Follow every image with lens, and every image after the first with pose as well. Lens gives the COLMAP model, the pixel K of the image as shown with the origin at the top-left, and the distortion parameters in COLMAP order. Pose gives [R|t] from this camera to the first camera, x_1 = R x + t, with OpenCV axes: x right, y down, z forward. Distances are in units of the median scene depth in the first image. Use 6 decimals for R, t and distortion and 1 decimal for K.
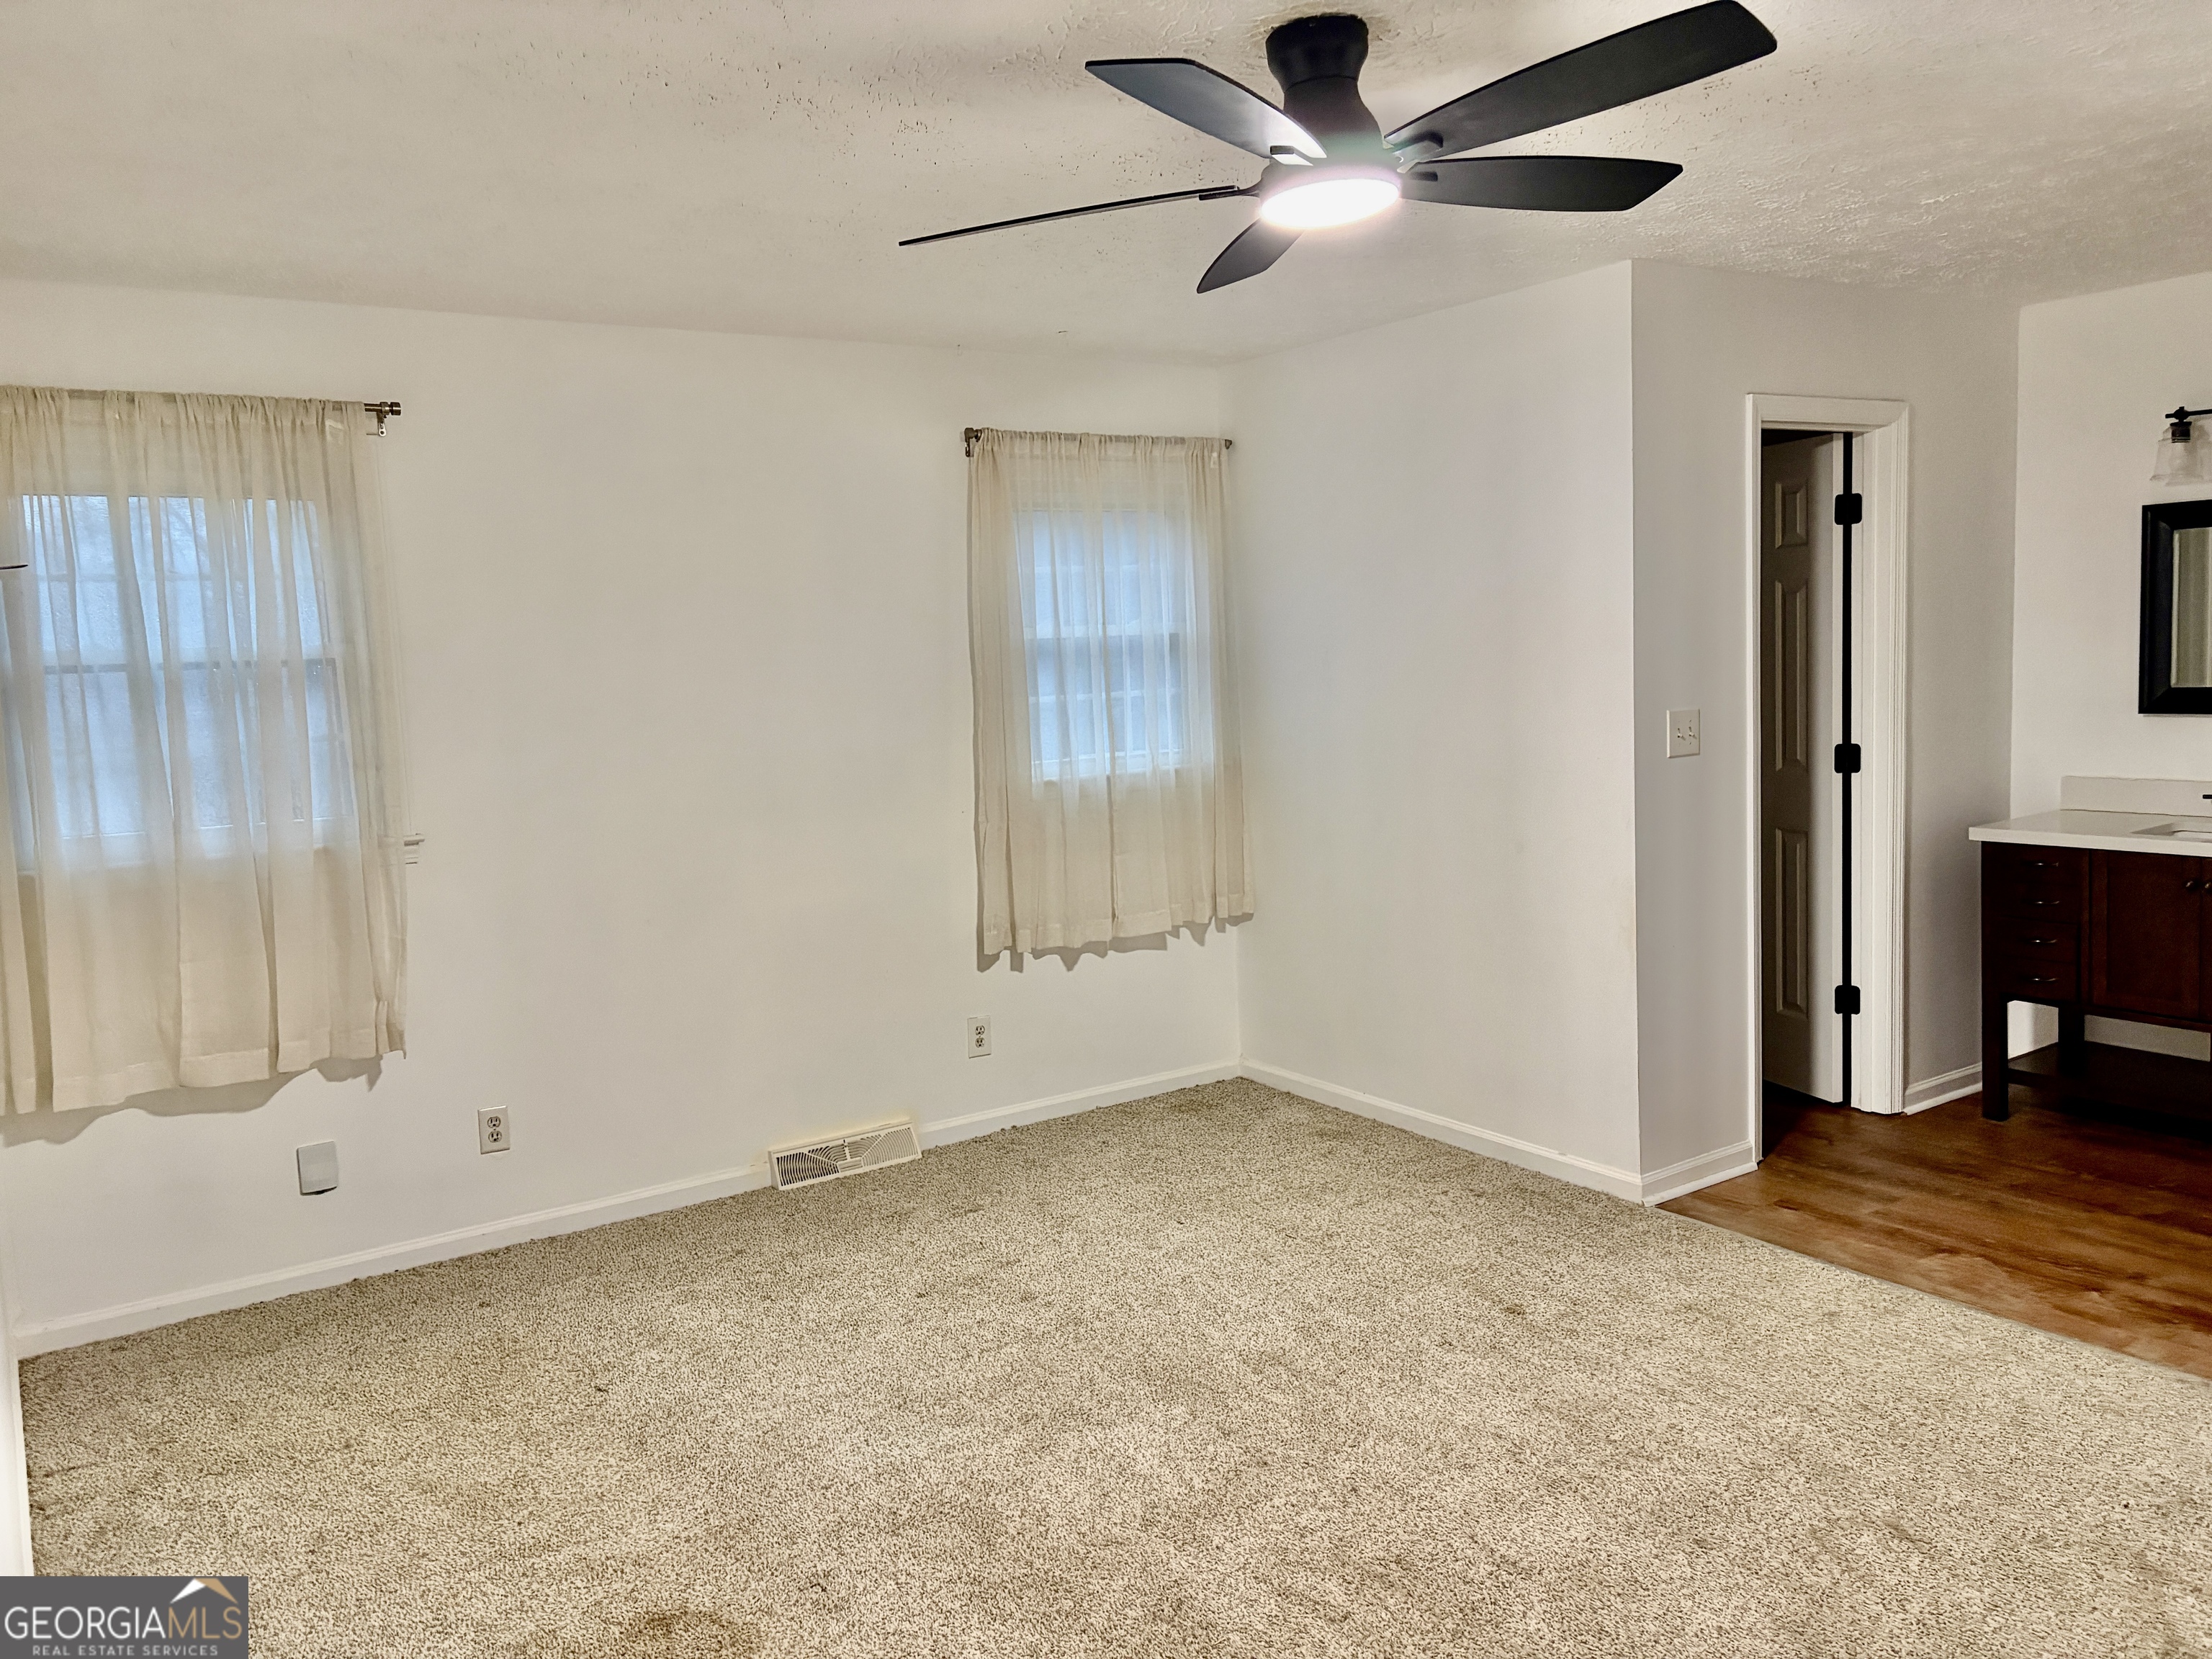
lens RADIAL K [[1671.7, 0, 1098.2], [0, 1671.7, 825.4], [0, 0, 1]] dist [0.024492, -0.018910]
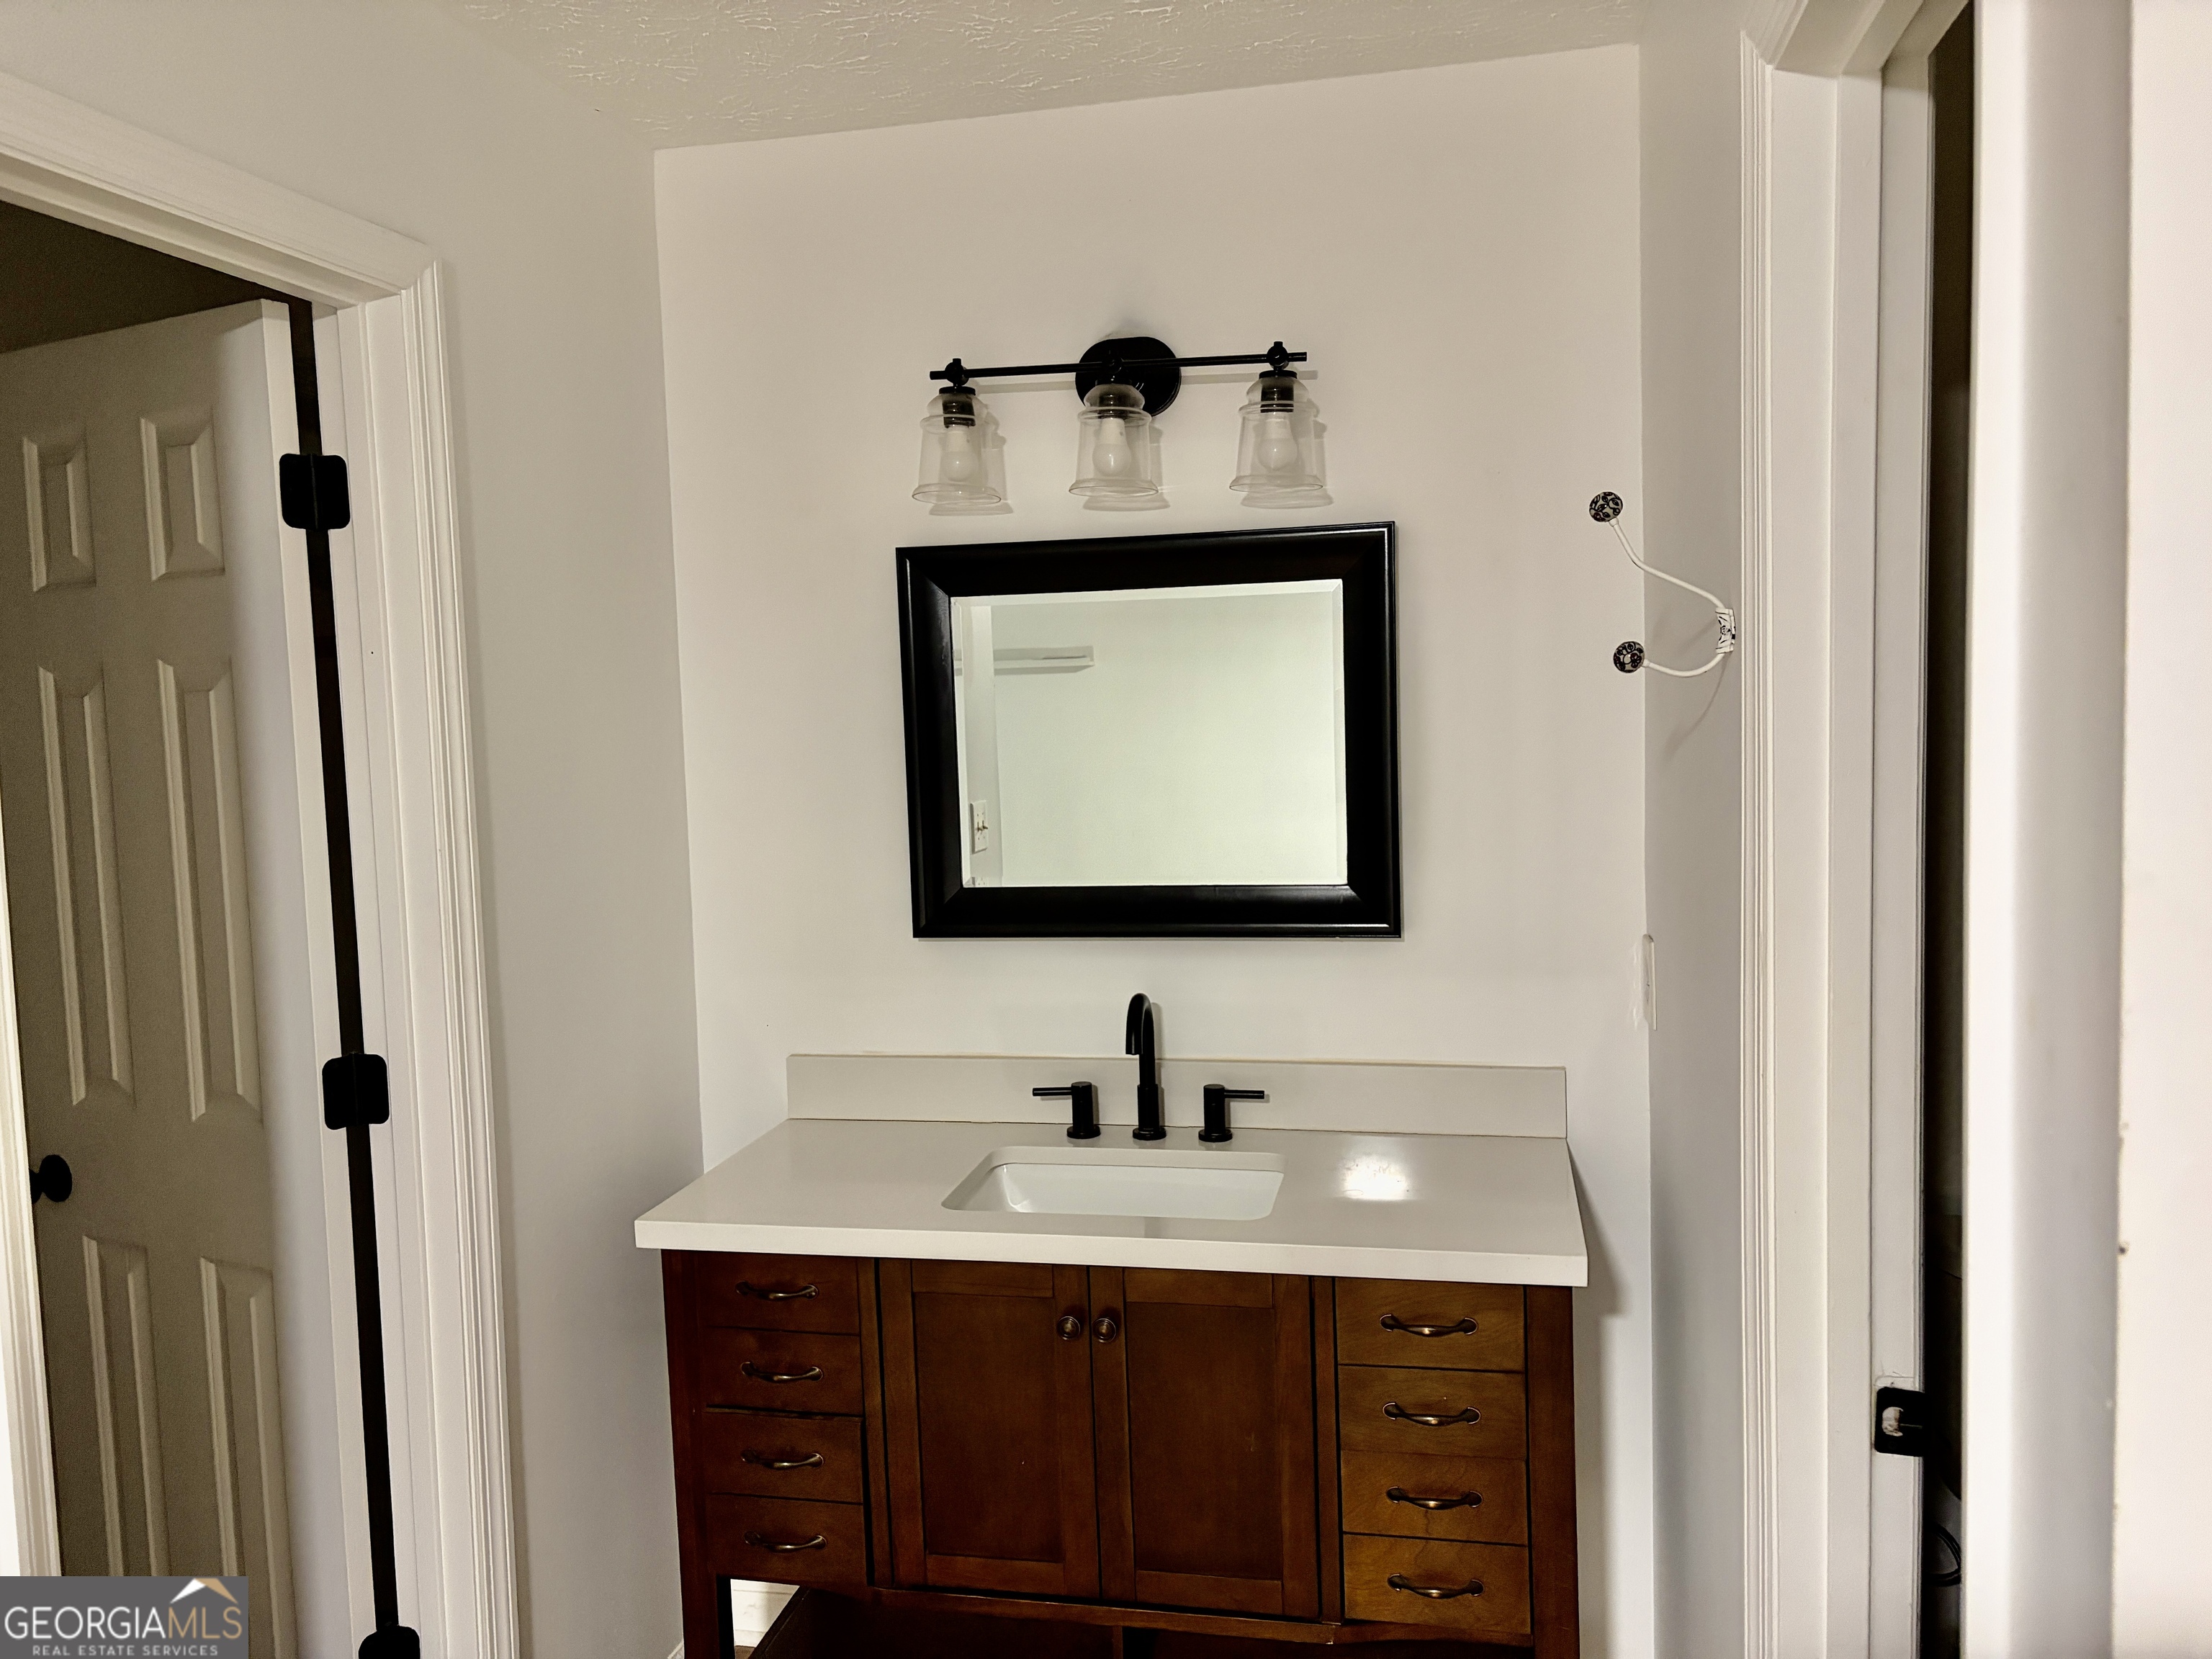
lens RADIAL K [[1671.7, 0, 1103.3], [0, 1671.7, 834.0], [0, 0, 1]] dist [0.024492, -0.018910]
pose [[0.716791, -0.030413, 0.696624, 0.299145], [0.069376, 0.997202, -0.027848, -0.081336], [-0.693828, 0.068290, 0.716896, 0.584585]]
